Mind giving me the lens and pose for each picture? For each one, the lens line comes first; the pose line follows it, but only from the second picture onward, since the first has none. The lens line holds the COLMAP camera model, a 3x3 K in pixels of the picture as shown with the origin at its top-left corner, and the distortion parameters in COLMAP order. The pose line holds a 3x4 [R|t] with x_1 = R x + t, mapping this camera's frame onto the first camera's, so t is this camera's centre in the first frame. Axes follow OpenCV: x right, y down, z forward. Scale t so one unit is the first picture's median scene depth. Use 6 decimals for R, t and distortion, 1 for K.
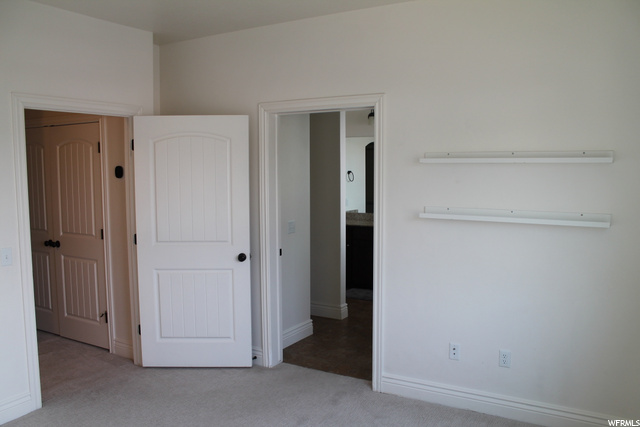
lens RADIAL K [[549.8, 0, 320.0], [0, 549.8, 213.5], [0, 0, 1]] dist [-0.171334, 0.155984]
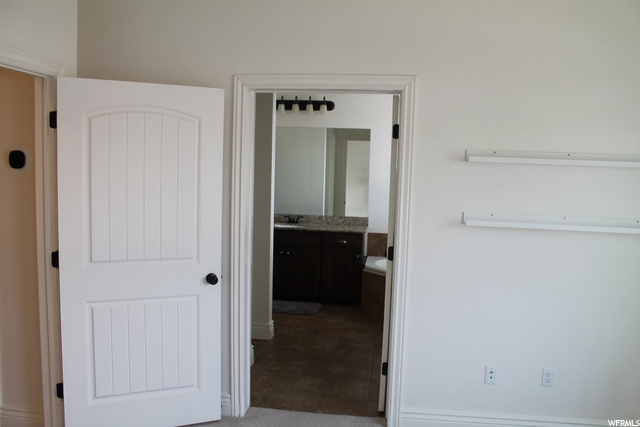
lens RADIAL K [[549.8, 0, 320.0], [0, 549.8, 213.5], [0, 0, 1]] dist [-0.171334, 0.155984]
pose [[0.917400, -0.006353, 0.397915, -0.303334], [0.001050, 0.999908, 0.013542, -0.018963], [-0.397964, -0.012006, 0.917322, 0.258632]]
